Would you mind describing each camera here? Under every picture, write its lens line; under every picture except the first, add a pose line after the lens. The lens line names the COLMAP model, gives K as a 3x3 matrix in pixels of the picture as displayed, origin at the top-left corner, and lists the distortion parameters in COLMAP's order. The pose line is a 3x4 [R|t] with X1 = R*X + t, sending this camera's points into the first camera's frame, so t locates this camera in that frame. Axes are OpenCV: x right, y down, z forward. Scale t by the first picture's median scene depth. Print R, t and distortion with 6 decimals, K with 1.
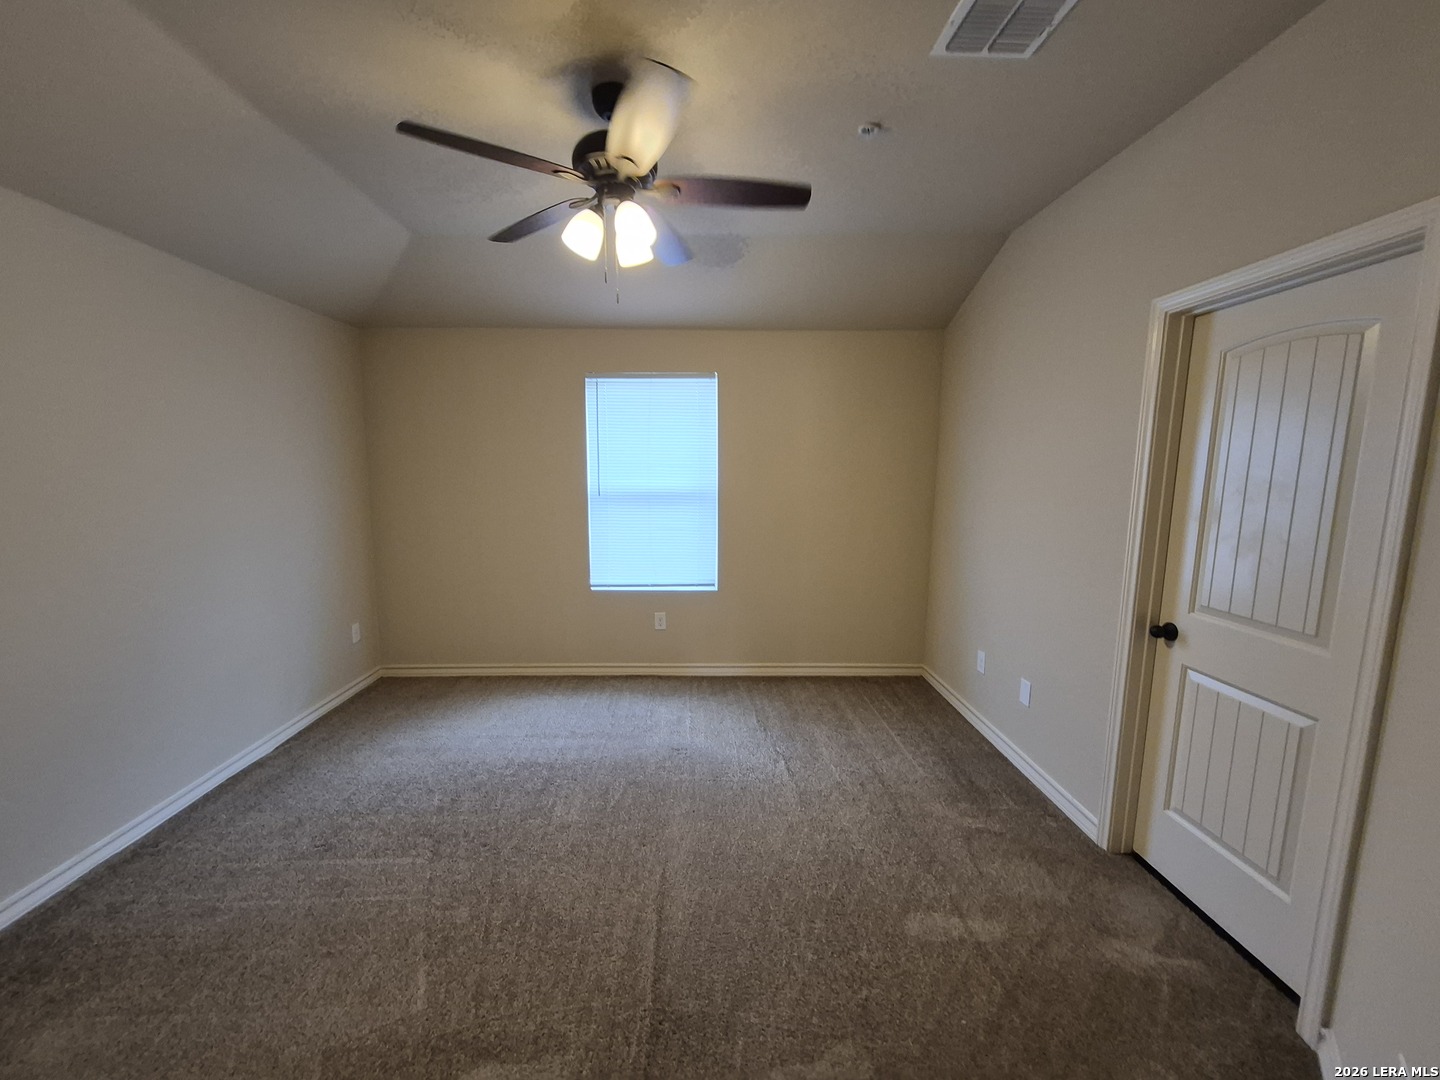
lens RADIAL K [[569.9, 0, 707.3], [0, 569.9, 545.3], [0, 0, 1]] dist [0.003603, -0.000542]
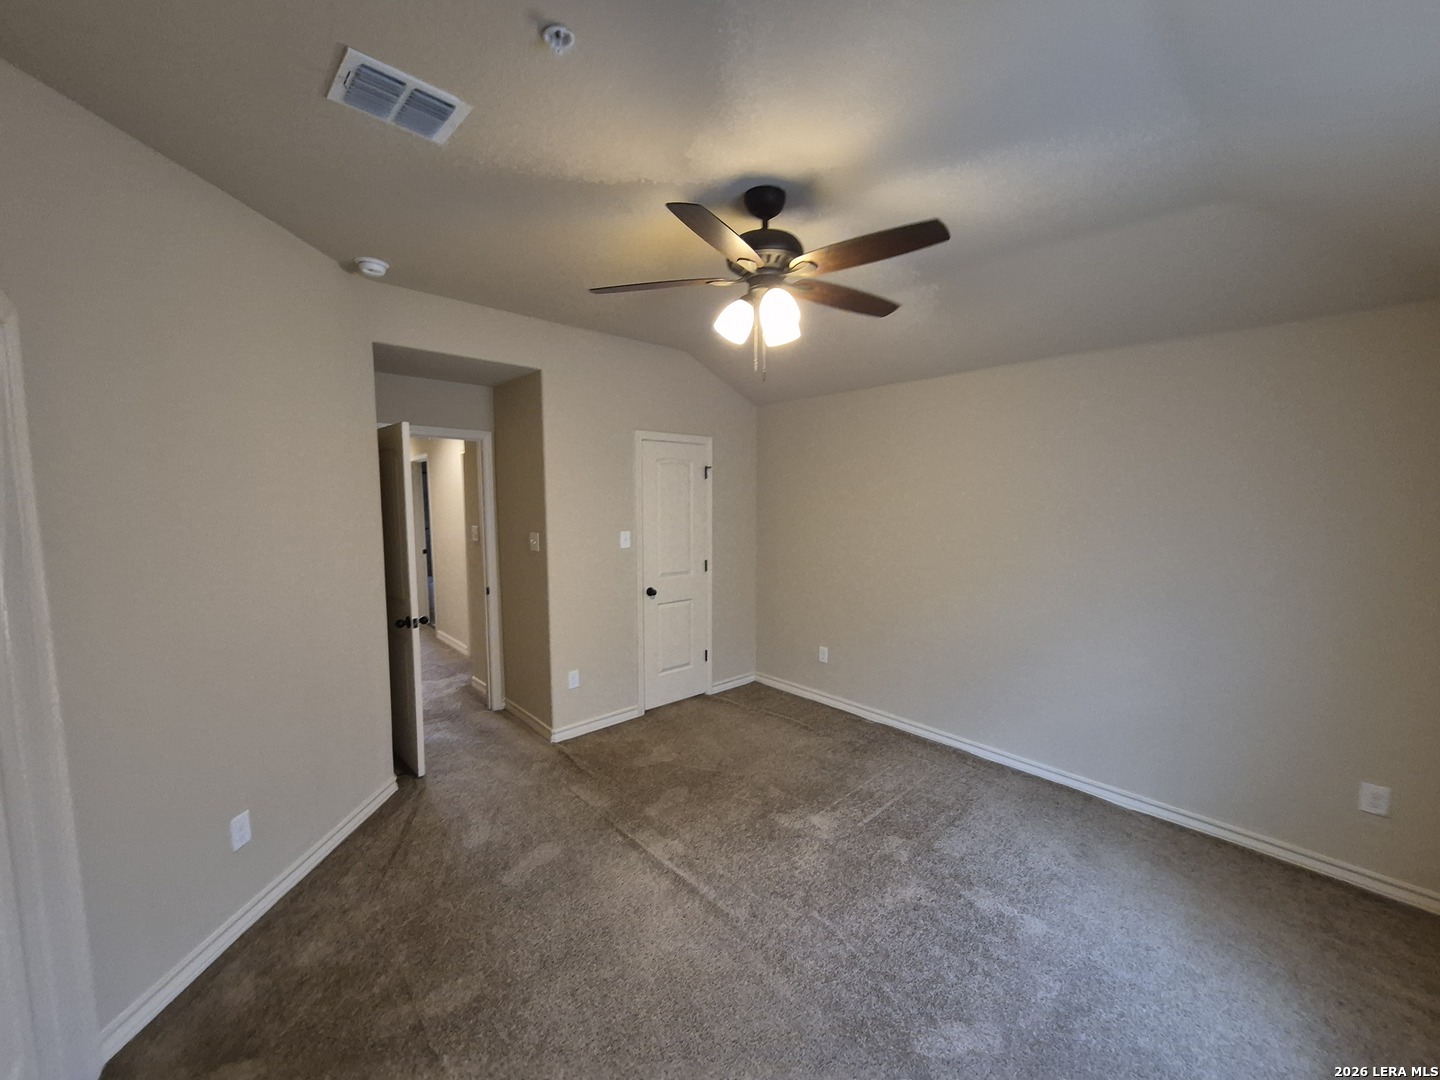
lens RADIAL K [[569.8, 0, 708.2], [0, 569.8, 544.4], [0, 0, 1]] dist [0.001495, 0.000360]
pose [[-0.757225, 0.051744, -0.651101, 0.389862], [-0.097702, 0.976668, 0.191244, -0.196359], [0.645805, 0.208429, -0.734502, 1.075702]]
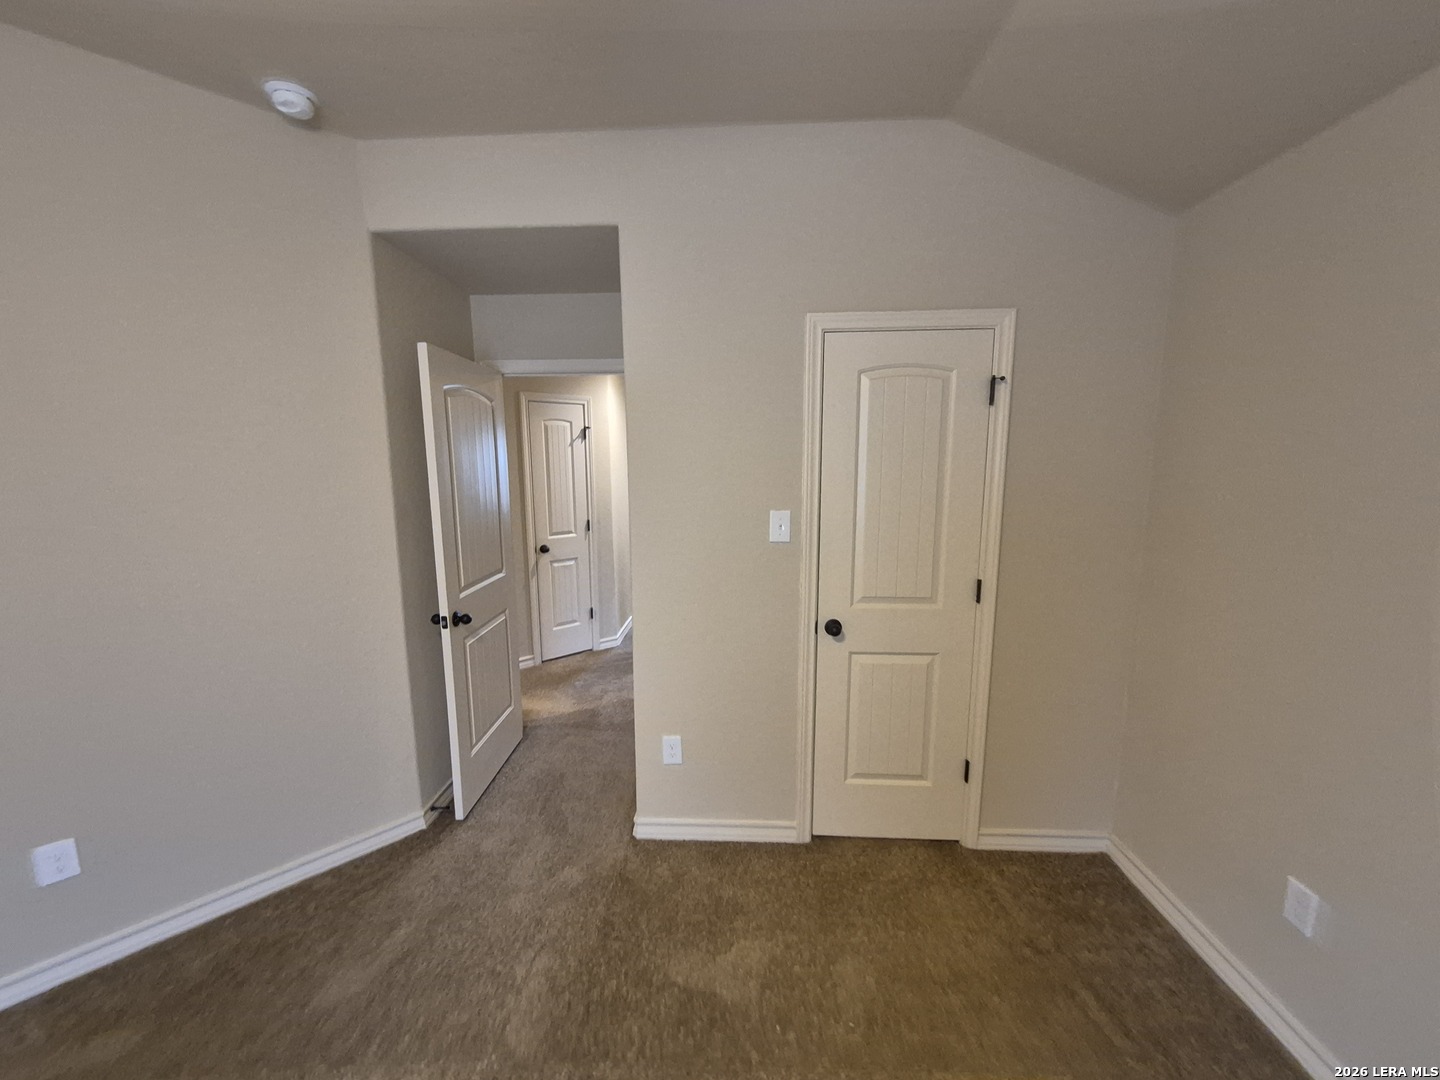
lens RADIAL K [[569.9, 0, 707.3], [0, 569.9, 545.3], [0, 0, 1]] dist [0.003603, -0.000542]
pose [[-0.997330, -0.006985, 0.072688, -0.250364], [0.014183, 0.957929, 0.286656, -0.123560], [-0.071632, 0.286921, -0.955272, 0.697260]]
